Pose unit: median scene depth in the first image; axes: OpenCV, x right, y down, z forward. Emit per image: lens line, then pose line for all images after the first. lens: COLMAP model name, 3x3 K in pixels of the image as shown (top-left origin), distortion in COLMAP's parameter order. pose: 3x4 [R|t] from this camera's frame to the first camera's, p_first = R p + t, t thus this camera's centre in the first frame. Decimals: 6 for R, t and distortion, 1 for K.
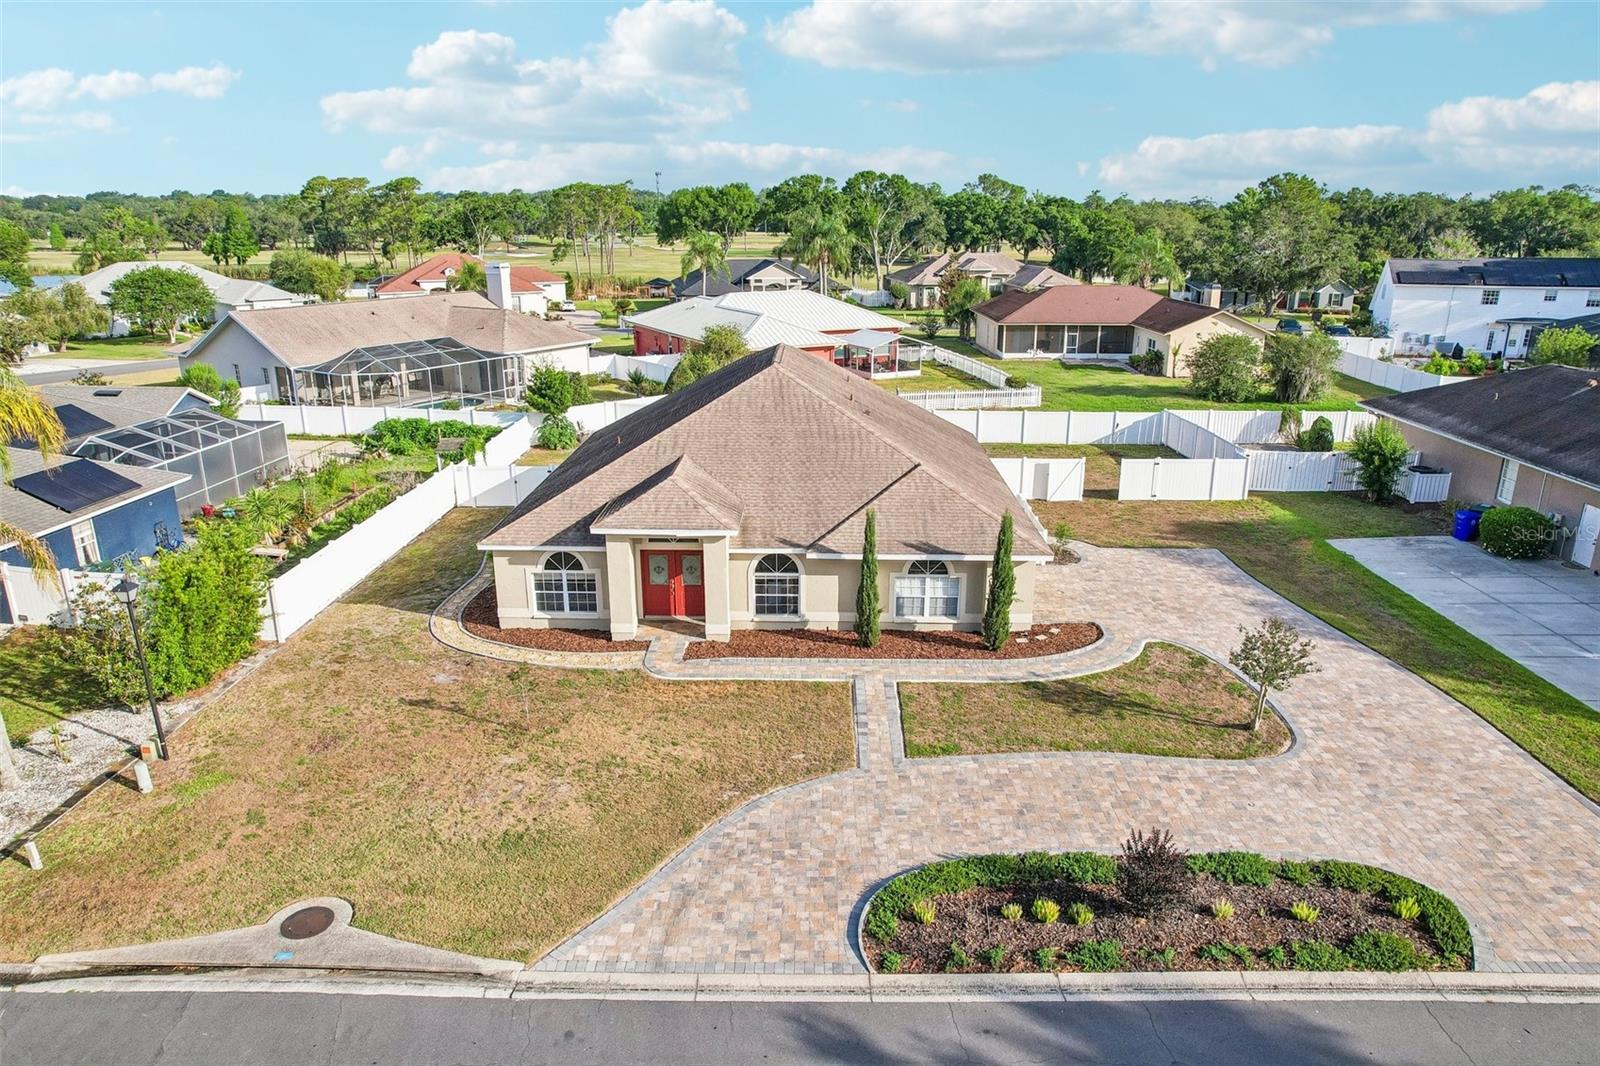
lens RADIAL K [[1026.5, 0, 802.6], [0, 1026.5, 536.2], [0, 0, 1]] dist [-0.079846, 0.072393]
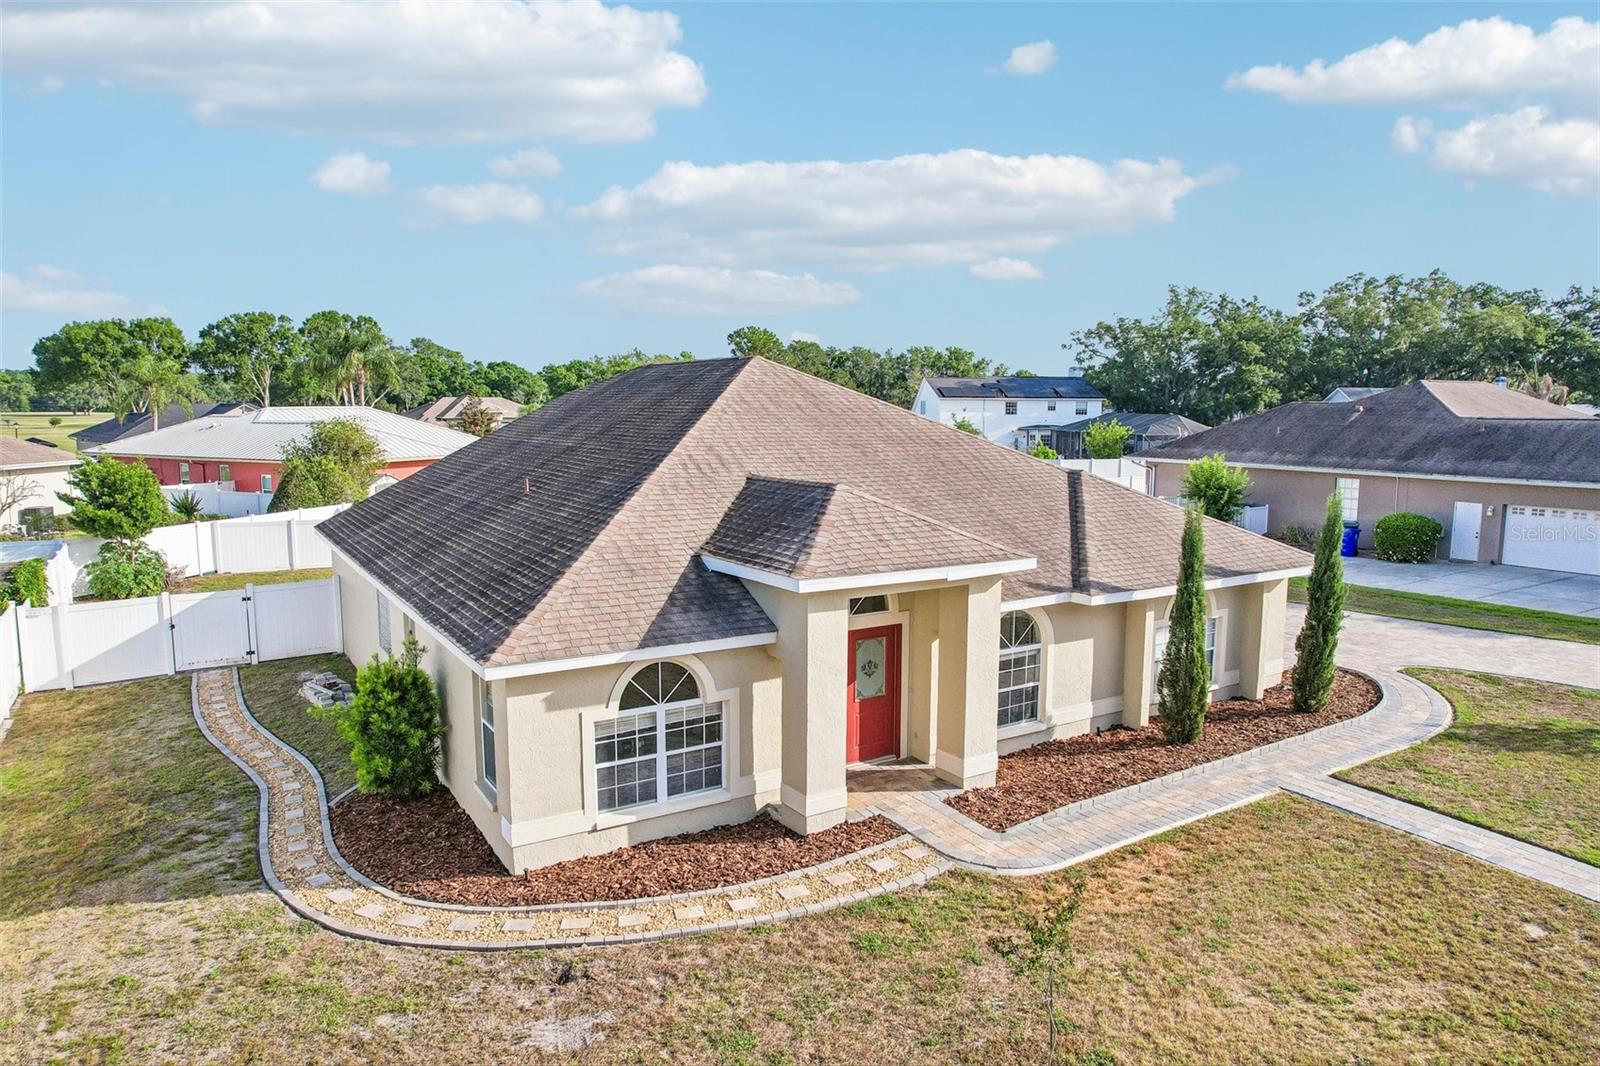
lens RADIAL K [[1020.8, 0, 804.8], [0, 1020.8, 539.5], [0, 0, 1]] dist [-0.078039, 0.070166]
pose [[0.835580, -0.070996, 0.544761, -0.414835], [0.163352, 0.978872, -0.122986, 0.027523], [-0.524520, 0.191753, 0.829524, 0.581691]]
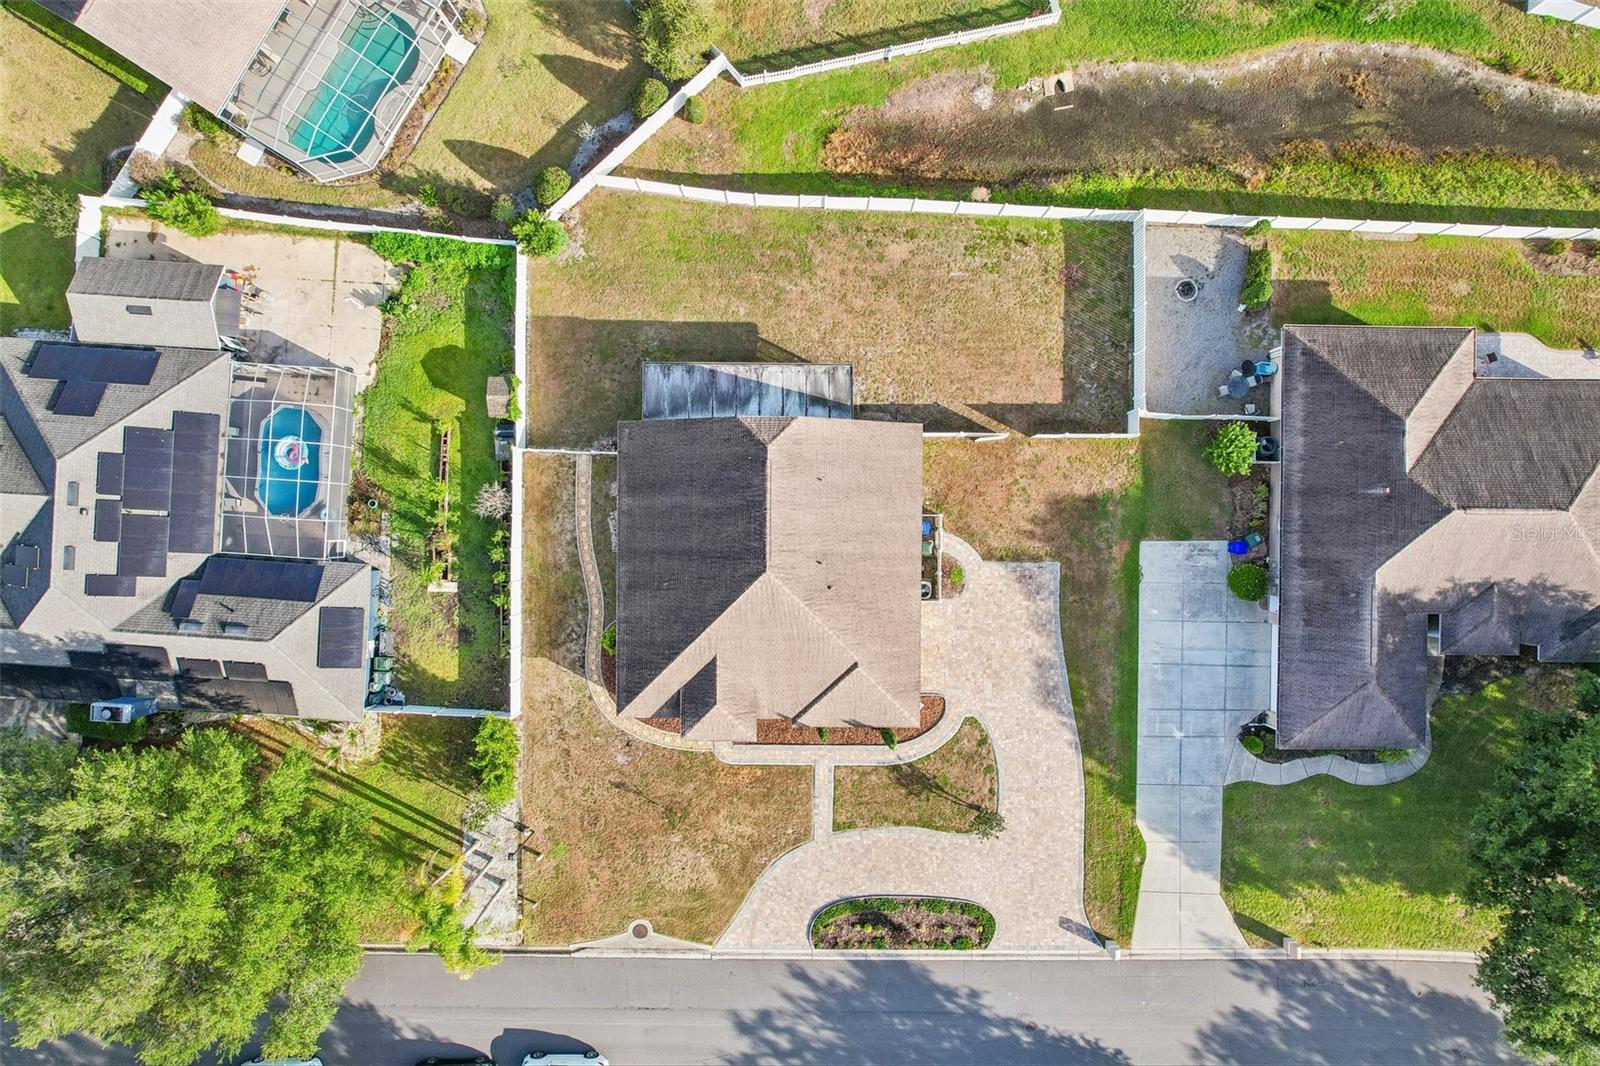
lens RADIAL K [[1026.5, 0, 802.6], [0, 1026.5, 536.2], [0, 0, 1]] dist [-0.079846, 0.072393]
pose [[0.999920, -0.012529, -0.001724, 0.031291], [0.005309, 0.292110, 0.956370, -1.841577], [-0.011479, -0.956303, 0.292153, 0.742739]]
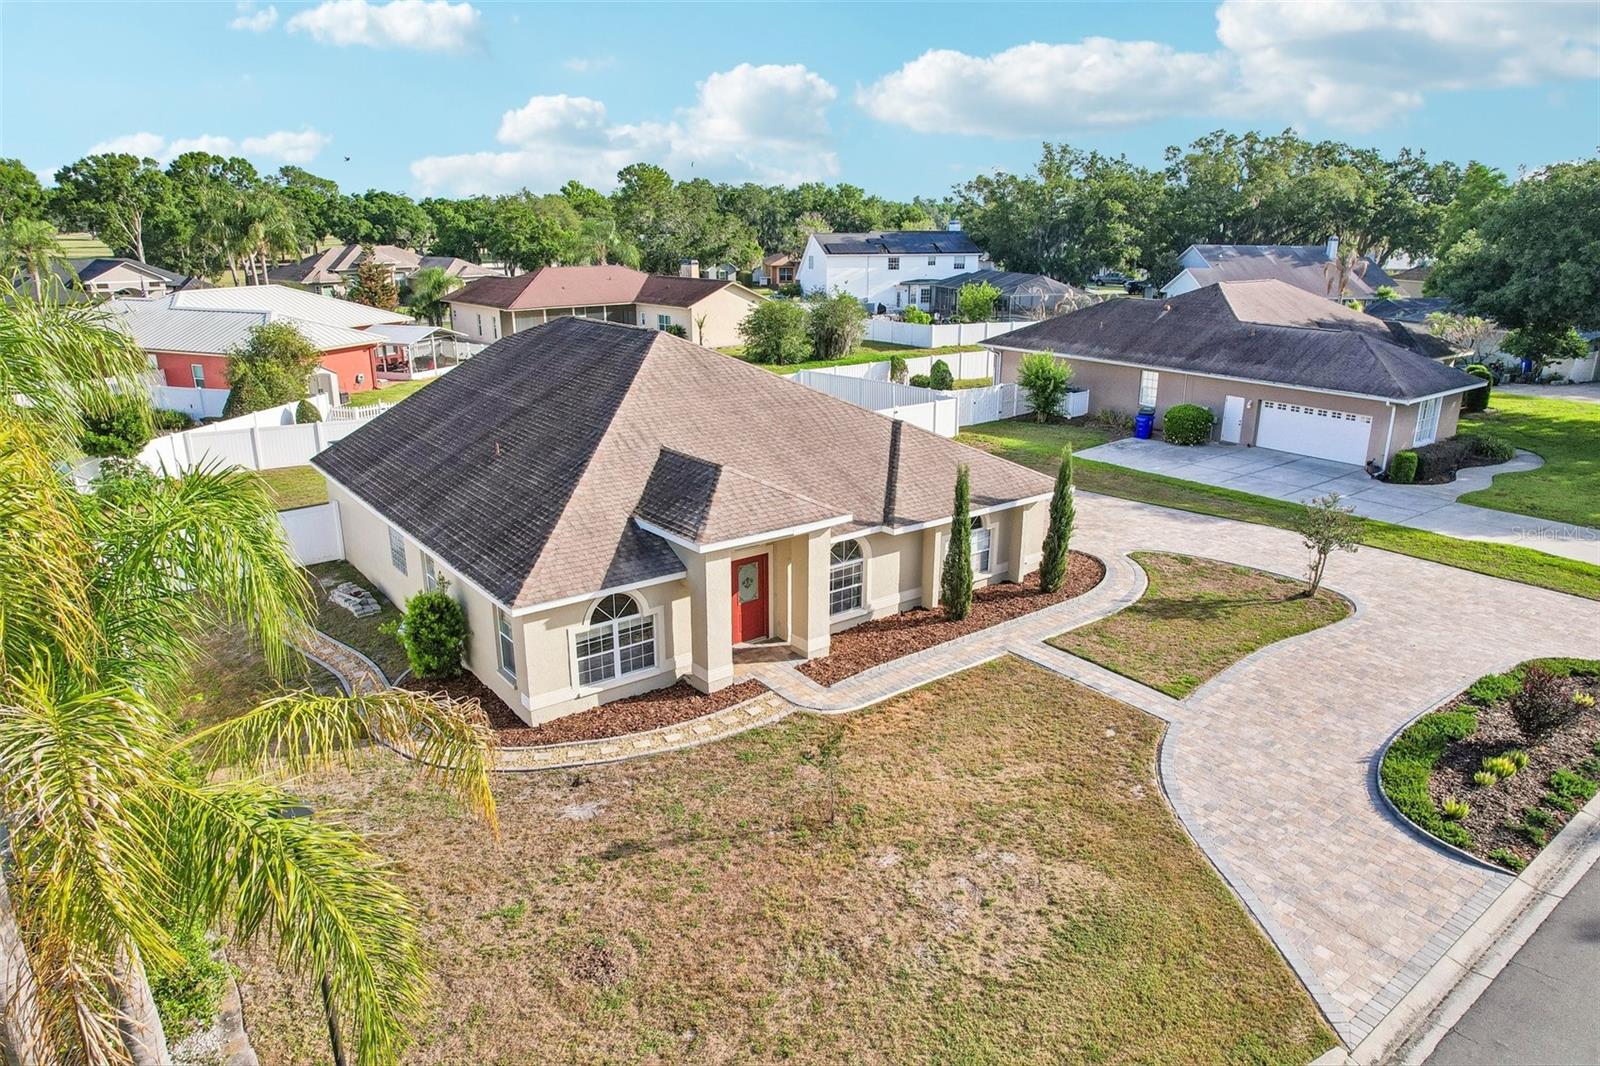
lens RADIAL K [[1020.8, 0, 804.8], [0, 1020.8, 539.5], [0, 0, 1]] dist [-0.078039, 0.070166]
pose [[0.775986, -0.188153, 0.602033, -0.544521], [0.186497, 0.980238, 0.065970, -0.043259], [-0.602548, 0.061086, 0.795742, 0.349035]]
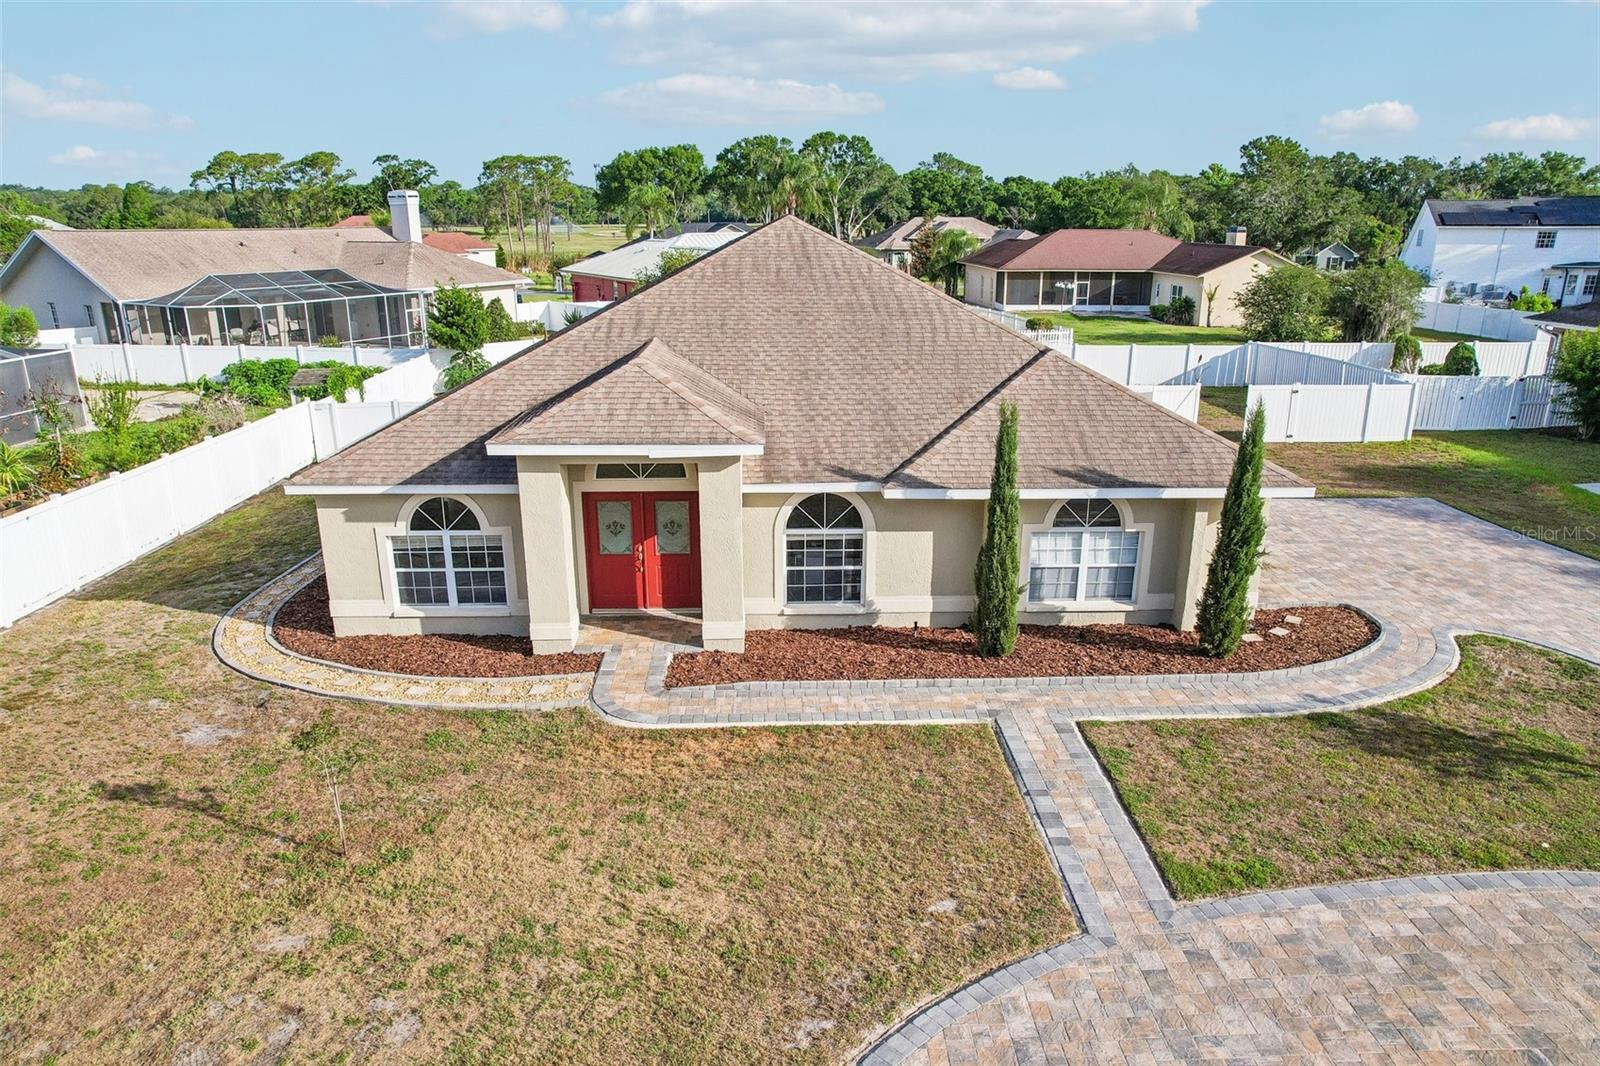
lens RADIAL K [[1026.5, 0, 802.6], [0, 1026.5, 536.2], [0, 0, 1]] dist [-0.079846, 0.072393]
pose [[0.998436, -0.016428, 0.053443, -0.067327], [0.016451, 0.999865, 0.000007, 0.039402], [-0.053436, 0.000873, 0.998571, 0.429123]]
